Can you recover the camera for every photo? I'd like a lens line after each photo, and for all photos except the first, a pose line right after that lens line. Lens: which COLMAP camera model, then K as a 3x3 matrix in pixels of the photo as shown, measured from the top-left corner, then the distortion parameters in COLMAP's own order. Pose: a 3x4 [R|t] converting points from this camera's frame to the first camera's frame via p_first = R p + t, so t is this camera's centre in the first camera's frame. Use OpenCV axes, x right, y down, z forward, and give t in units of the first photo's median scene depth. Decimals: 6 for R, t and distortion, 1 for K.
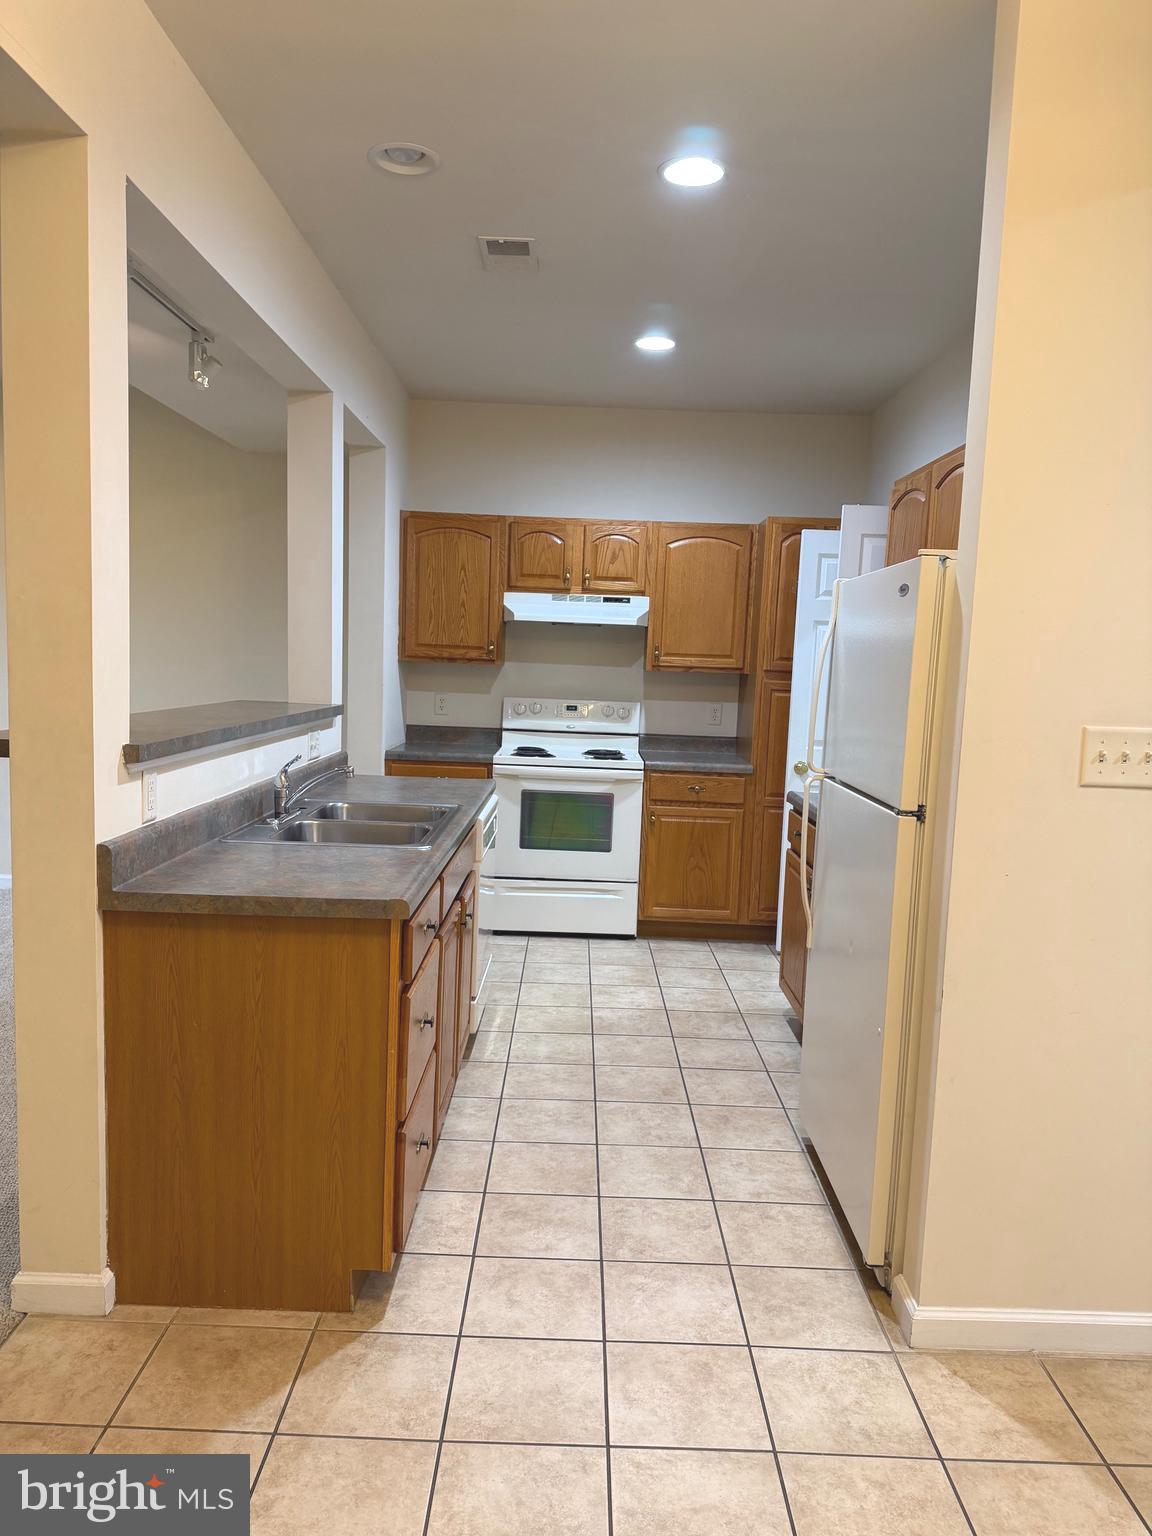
lens RADIAL K [[1079.8, 0, 583.7], [0, 1079.8, 761.8], [0, 0, 1]] dist [0.039920, -0.047262]
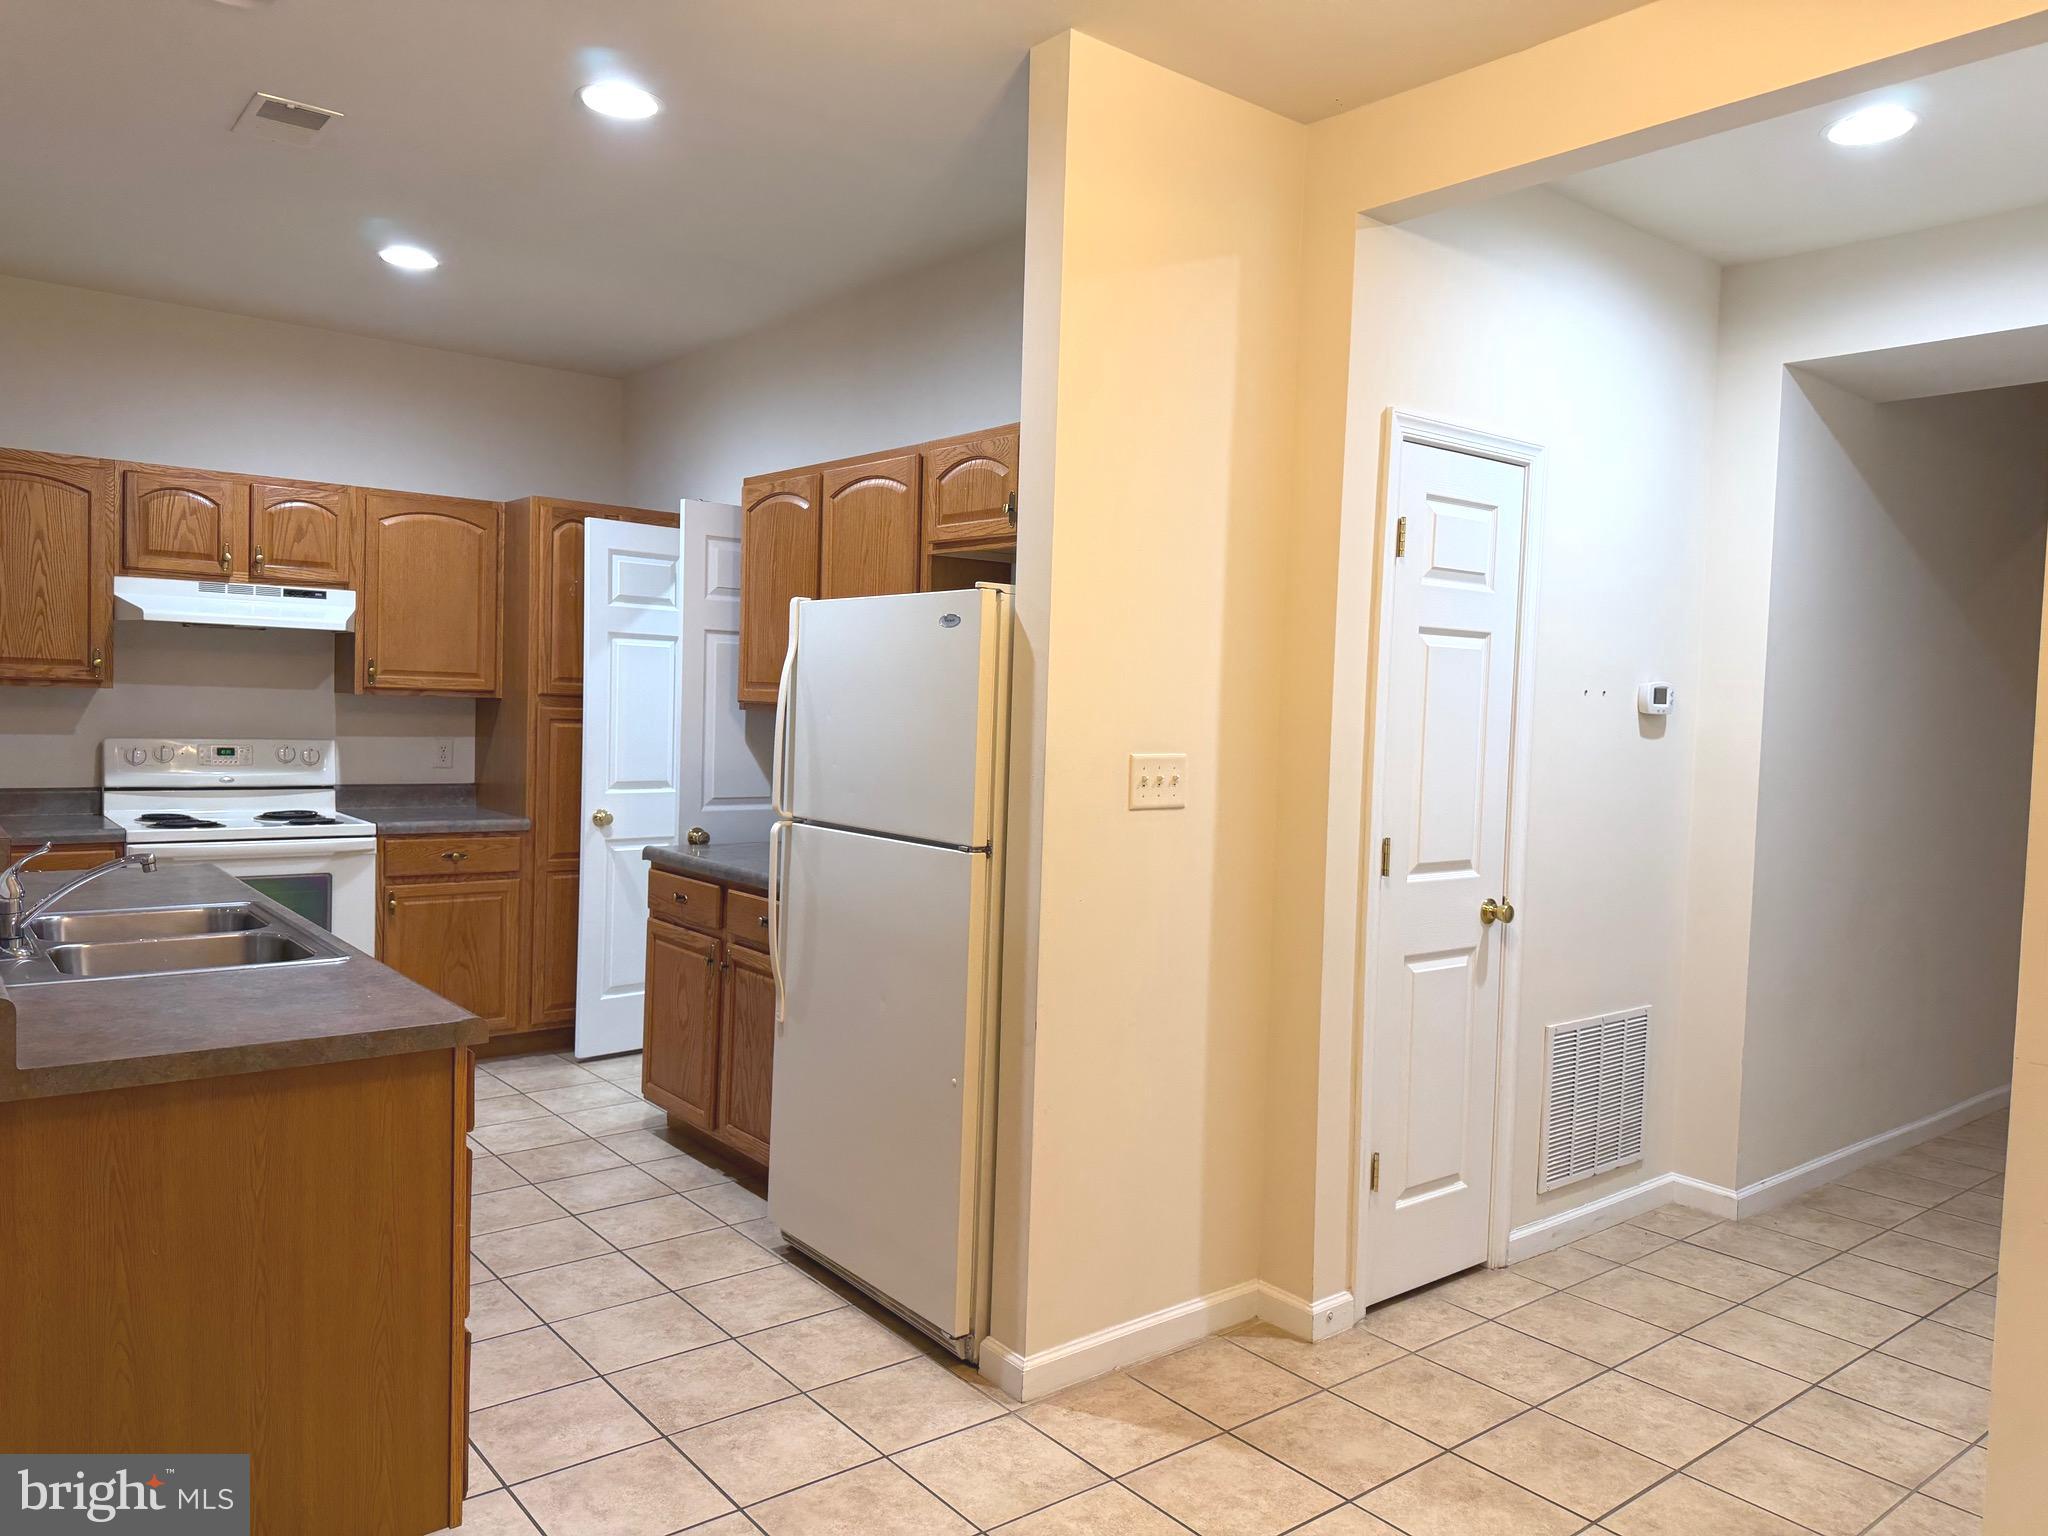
lens RADIAL K [[1439.7, 0, 1027.3], [0, 1439.7, 773.5], [0, 0, 1]] dist [0.039920, -0.047262]
pose [[0.782243, -0.044674, 0.621369, -0.333578], [0.057993, 0.998316, -0.001233, -0.012146], [-0.620268, 0.037000, 0.783517, -0.021395]]
